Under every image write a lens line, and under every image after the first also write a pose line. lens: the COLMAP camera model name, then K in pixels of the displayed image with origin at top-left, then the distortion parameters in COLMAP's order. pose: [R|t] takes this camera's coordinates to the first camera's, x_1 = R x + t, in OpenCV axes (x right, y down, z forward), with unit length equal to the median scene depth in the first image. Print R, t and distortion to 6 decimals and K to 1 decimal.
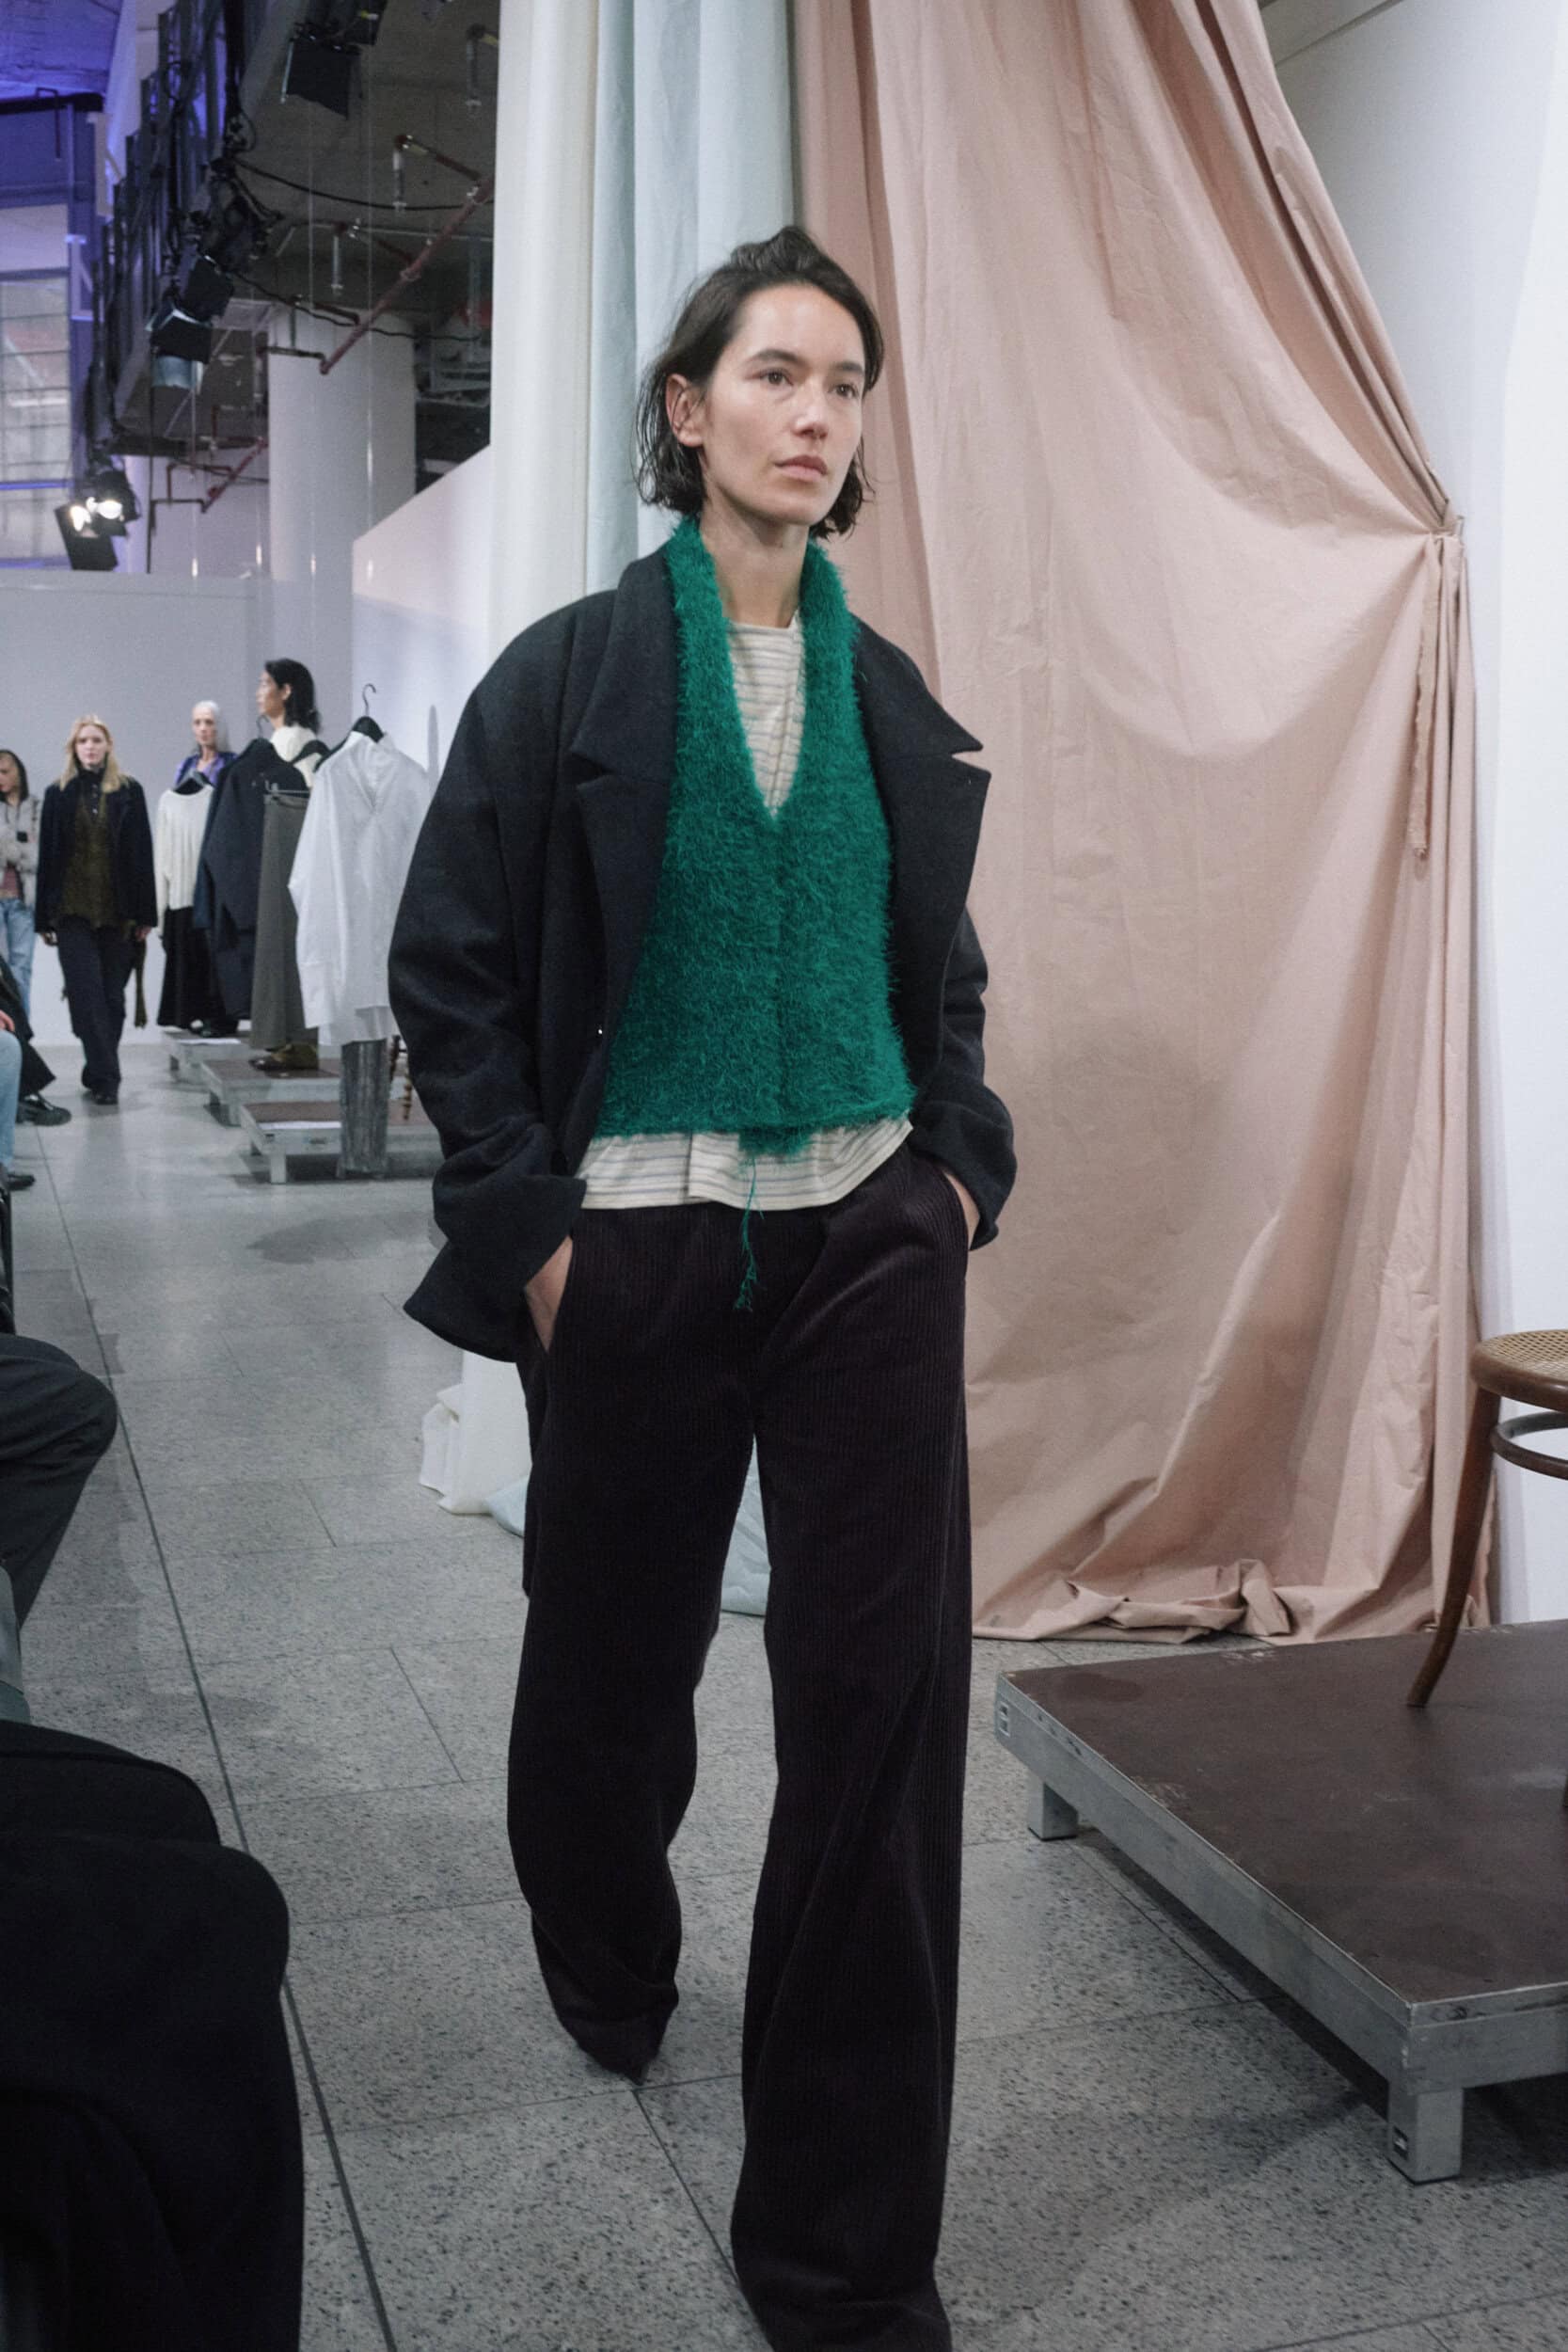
lens RADIAL K [[2569.3, 0, 744.6], [0, 2569.3, 1137.2], [0, 0, 1]] dist [-0.005816, -0.001925]
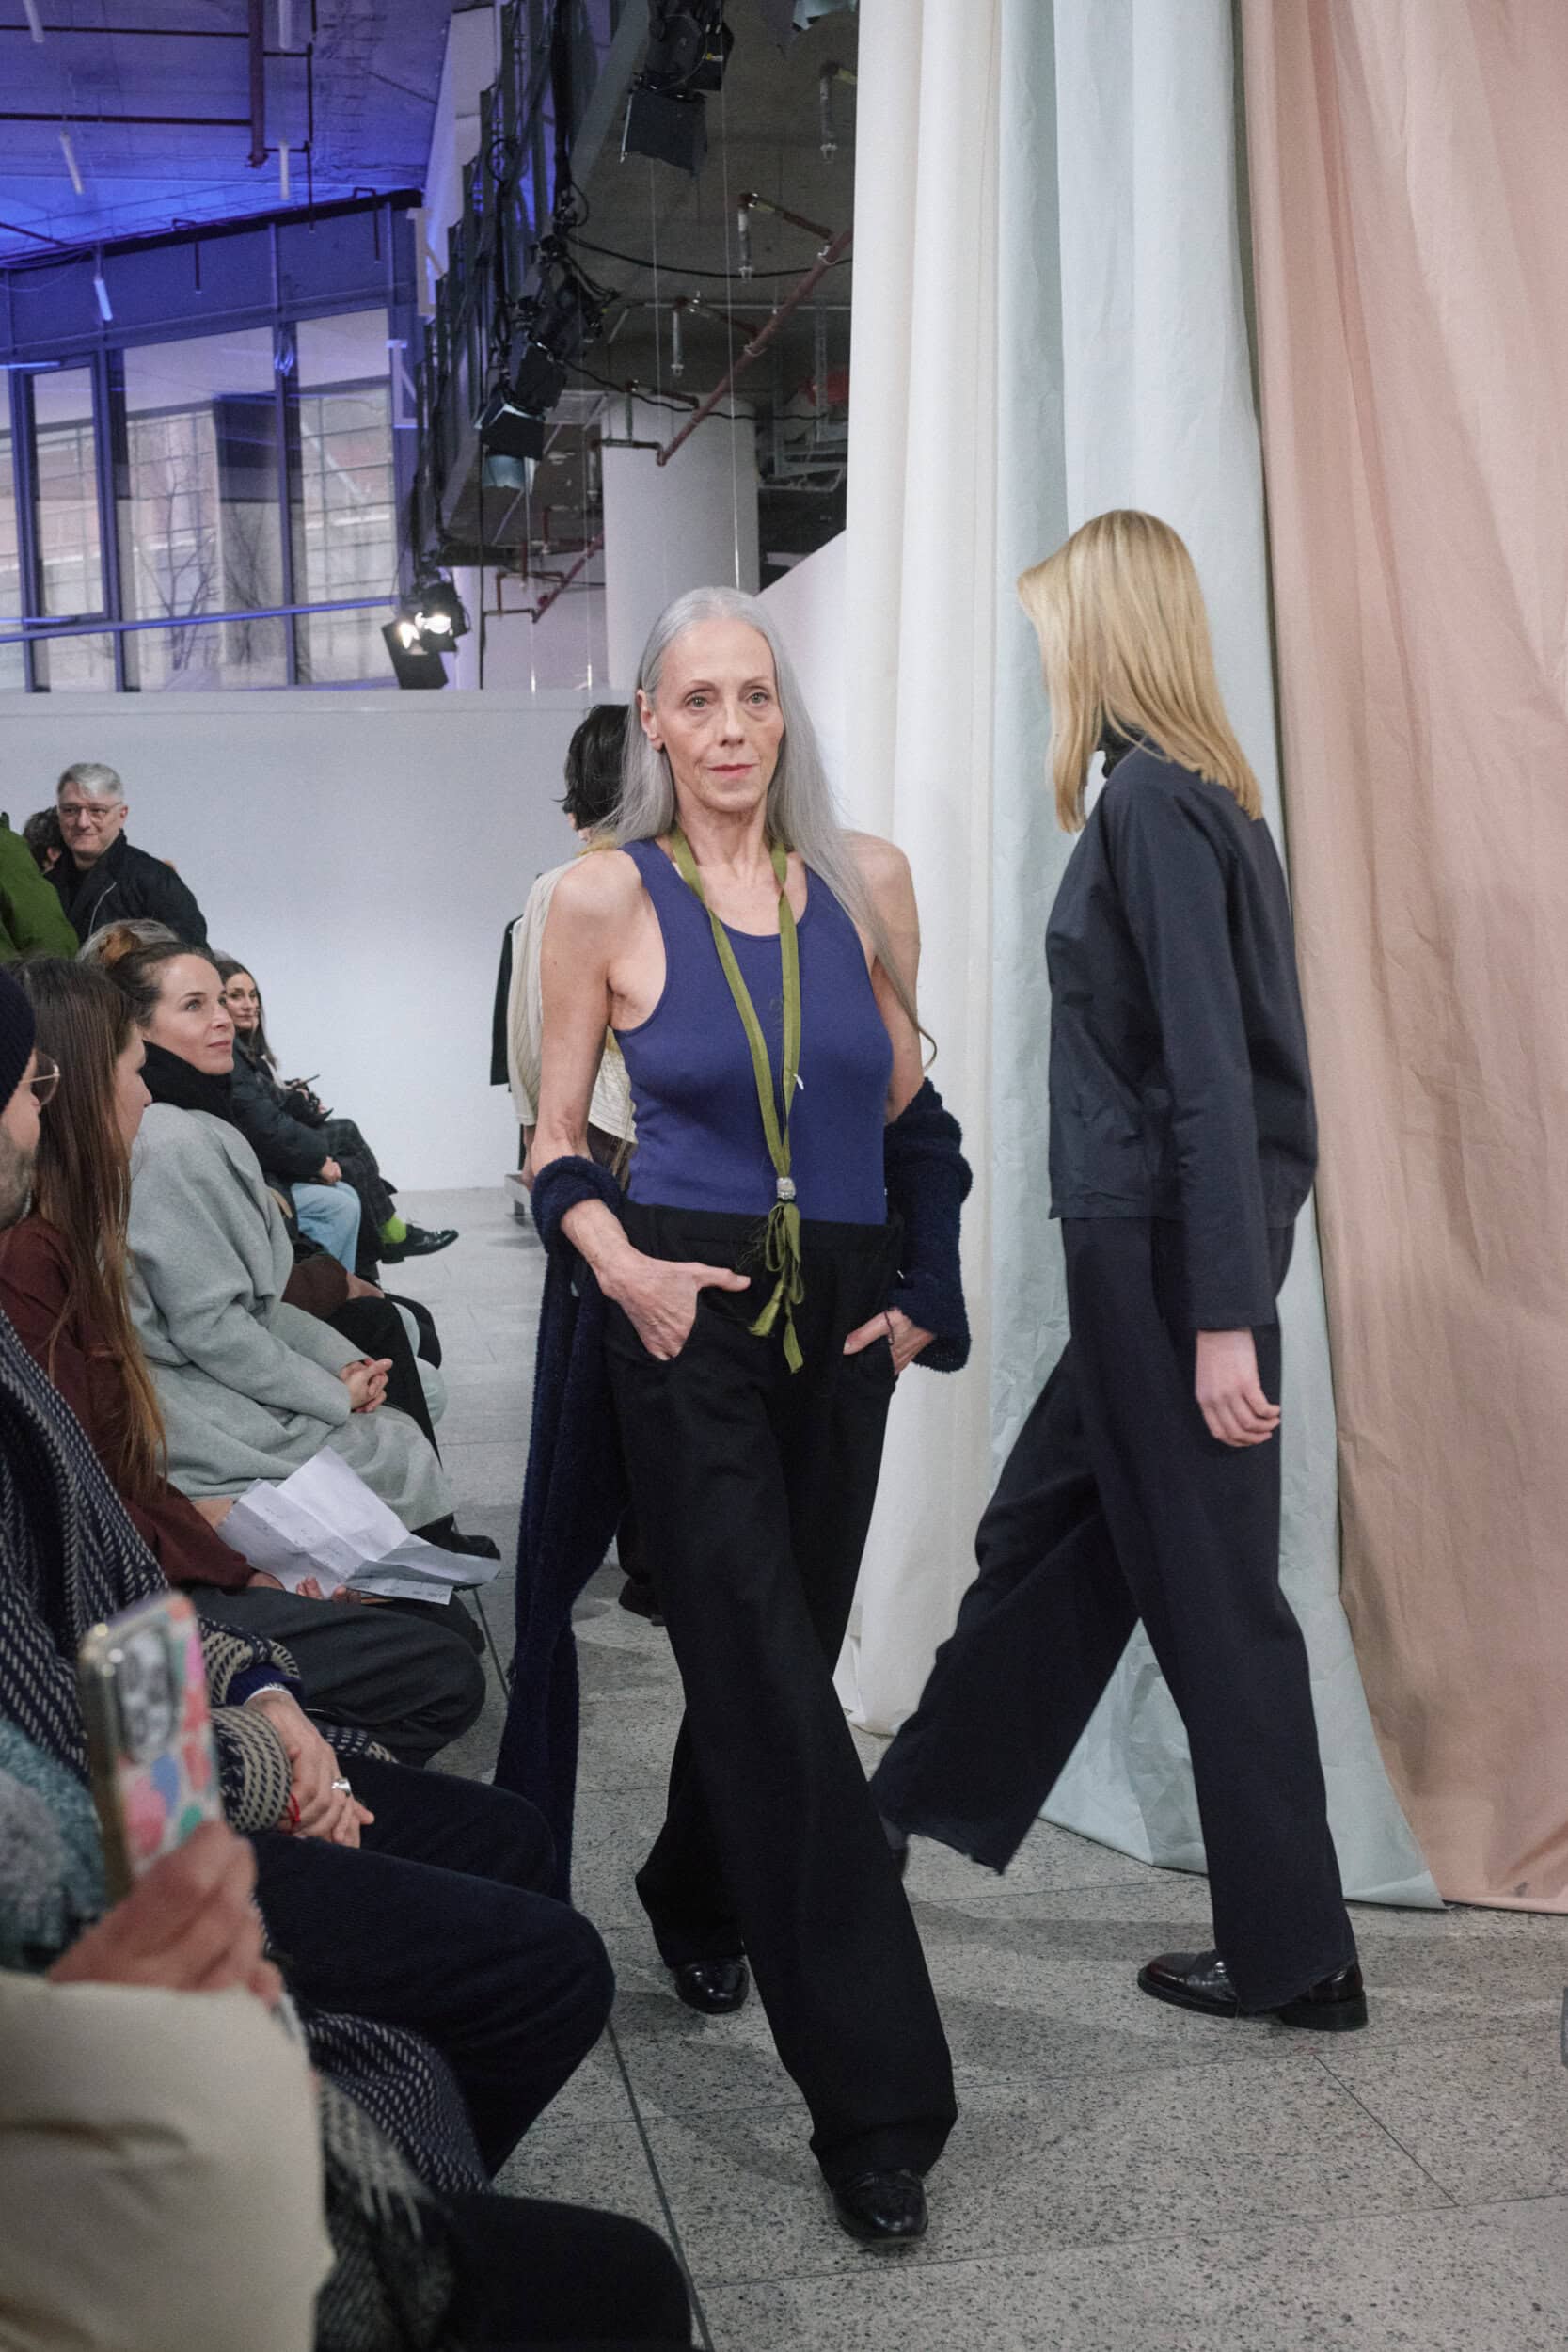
lens RADIAL K [[2692.6, 0, 710.3], [0, 2692.6, 1297.8], [0, 0, 1]] dist [-0.007589, 0.000163]
pose [[0.989401, -0.017091, -0.144196, -0.036181], [0.018967, 0.999752, 0.011641, -0.019938], [0.143962, -0.014253, 0.989481, 0.105826]]
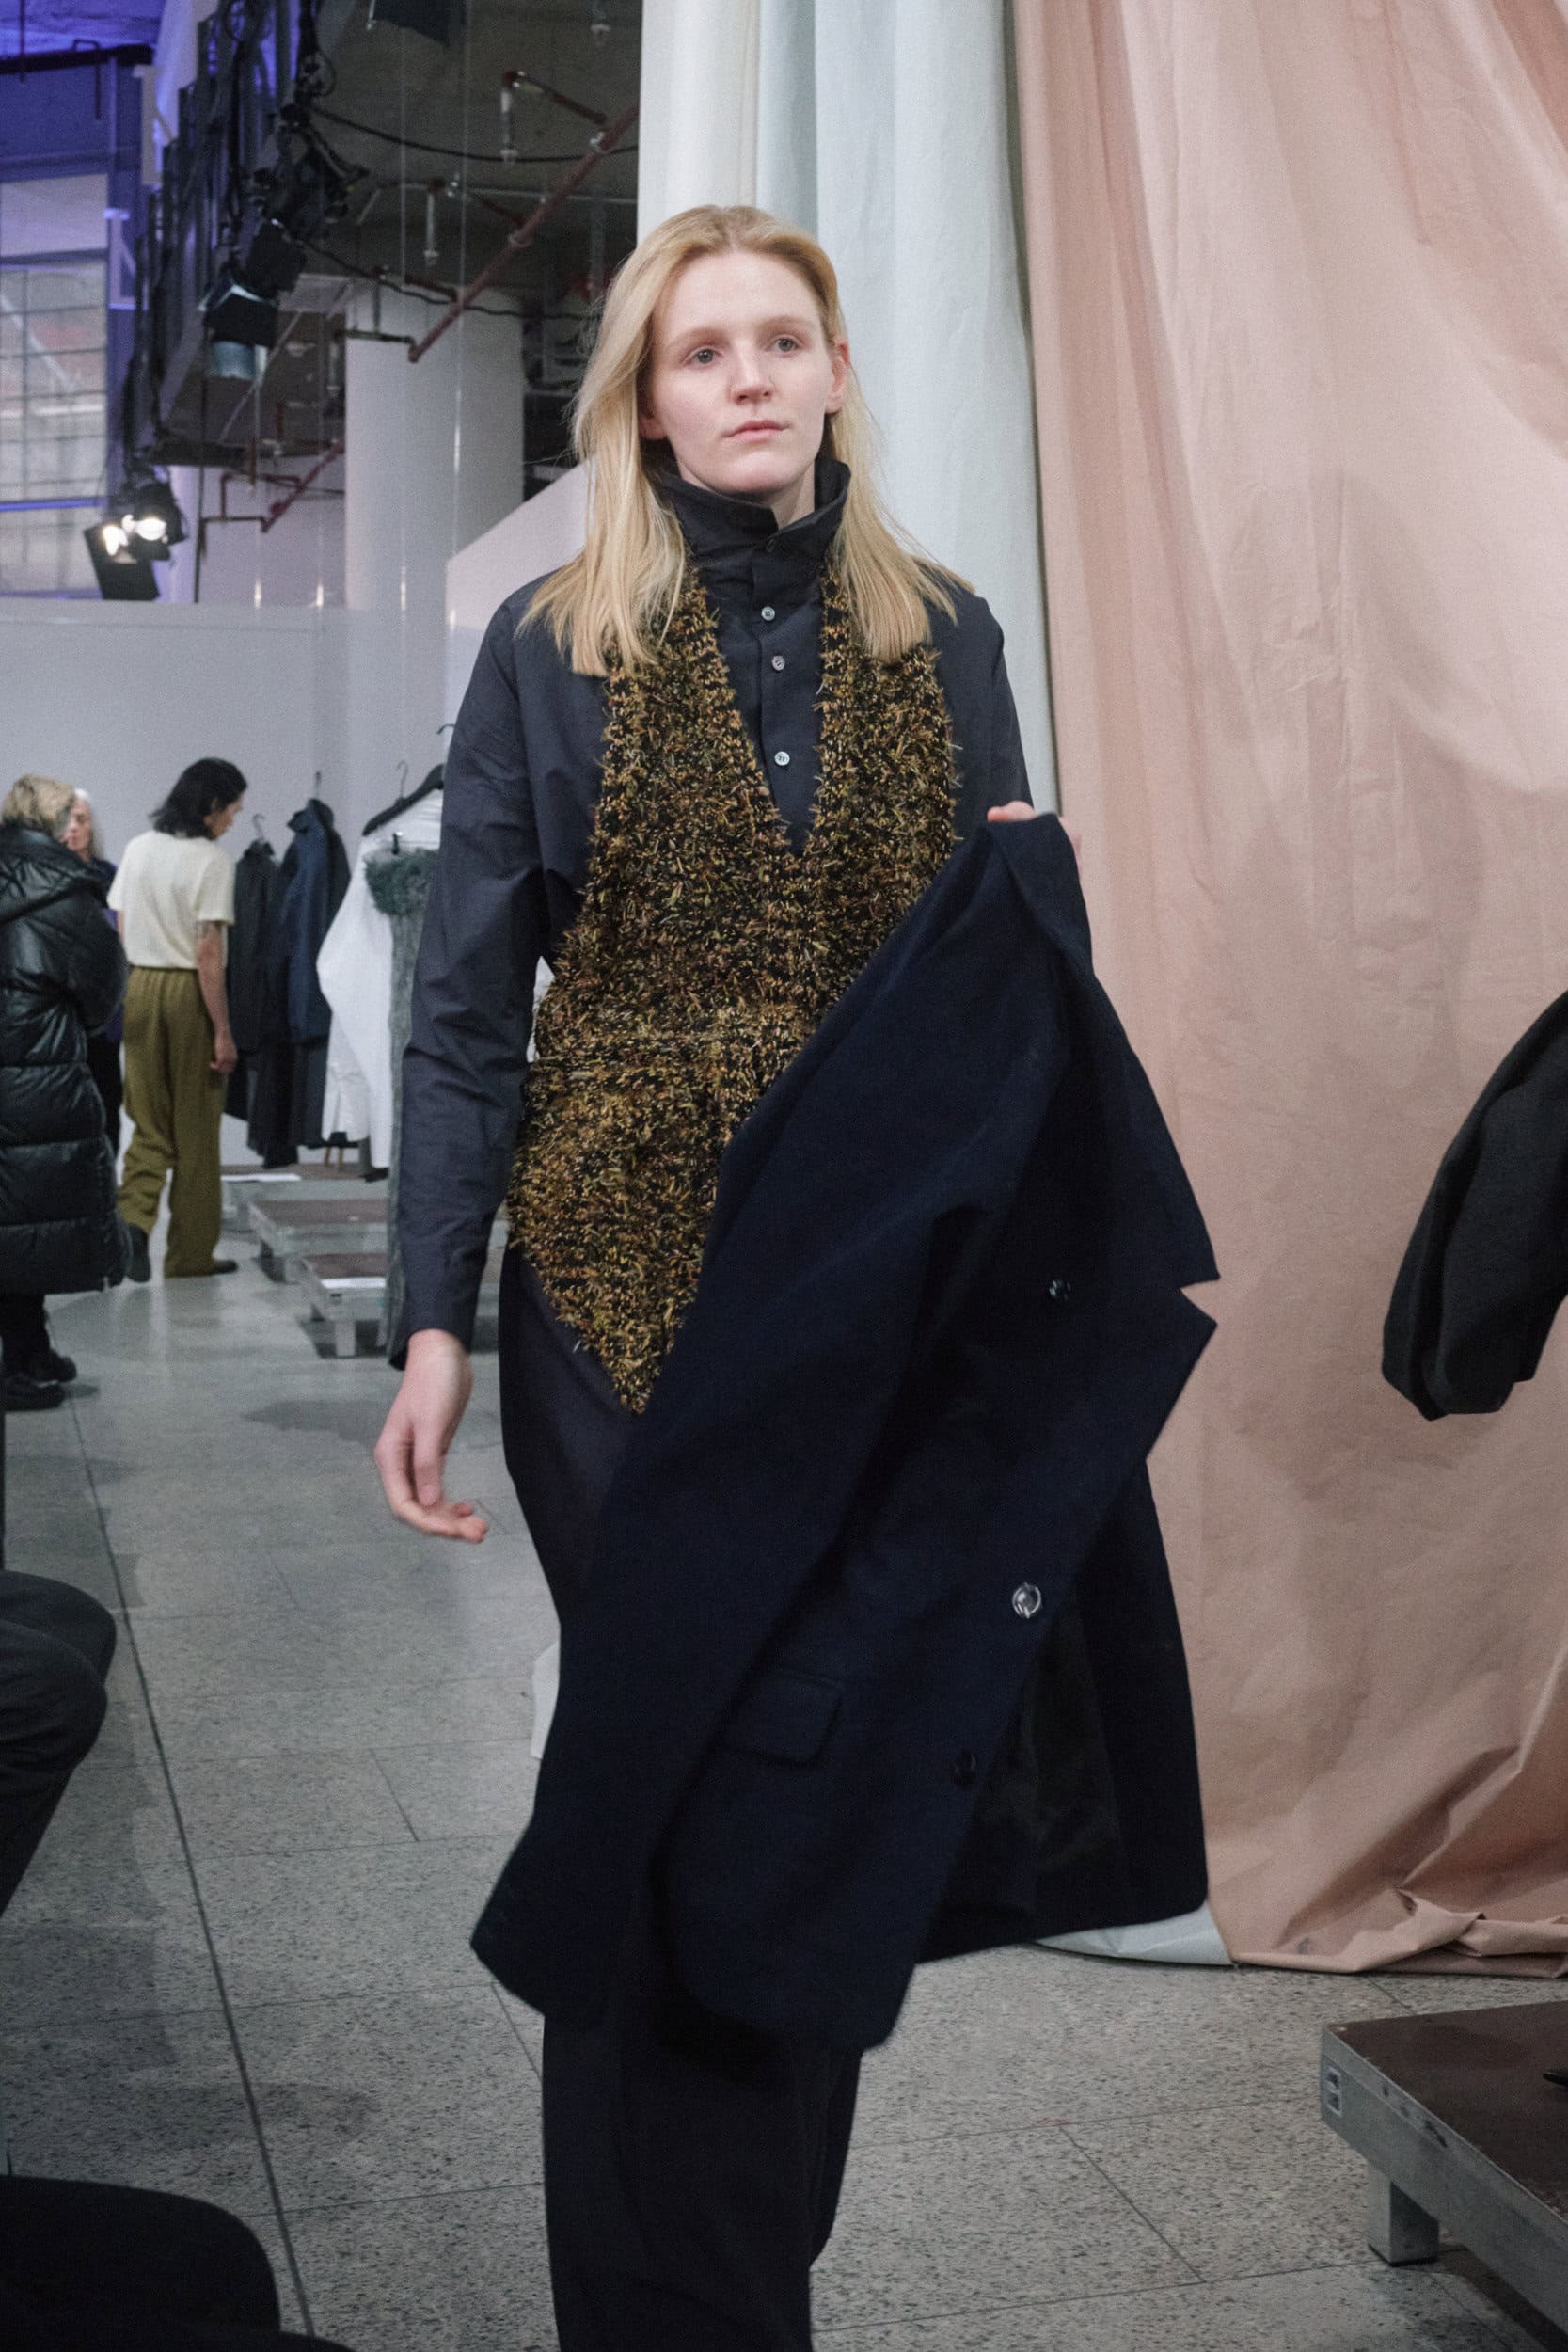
lens RADIAL K [[3185.0, 0, 842.9], [0, 3185.0, 915.3], [0, 0, 1]] dist [-0.003091, -0.013134]
pose [[0.999672, -0.007922, -0.024352, -0.011444], [0.004955, 0.992816, -0.119551, 0.002050], [0.025124, 0.119391, 0.992529, 0.051105]]
